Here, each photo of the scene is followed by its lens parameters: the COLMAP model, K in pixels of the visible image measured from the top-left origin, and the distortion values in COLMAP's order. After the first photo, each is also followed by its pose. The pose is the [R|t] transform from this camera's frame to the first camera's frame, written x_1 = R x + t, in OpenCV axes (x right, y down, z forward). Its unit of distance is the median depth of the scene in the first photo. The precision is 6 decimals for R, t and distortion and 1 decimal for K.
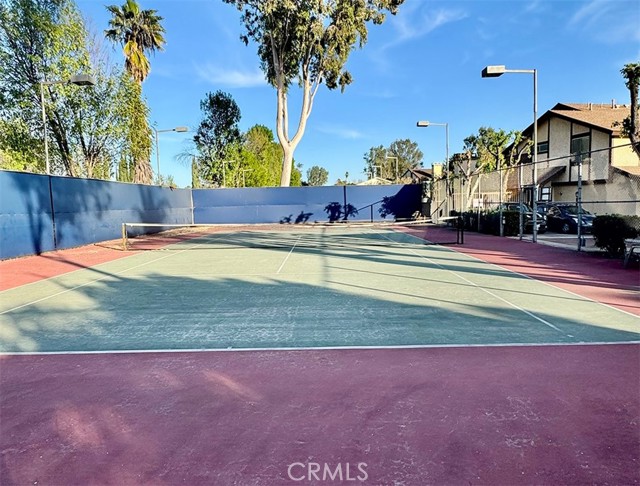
lens RADIAL K [[441.2, 0, 319.9], [0, 441.2, 262.1], [0, 0, 1]] dist [-0.004026, -0.002248]
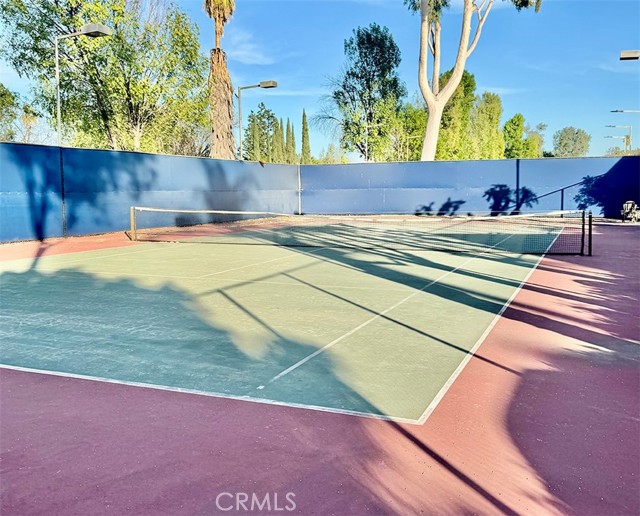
lens RADIAL K [[645.1, 0, 320.0], [0, 645.1, 258.0], [0, 0, 1]] dist [0.099283, -0.013051]
pose [[0.923736, 0.056852, -0.378787, 0.157024], [-0.064542, 0.997886, -0.007624, -0.003844], [0.377553, 0.031490, 0.925453, 0.019623]]
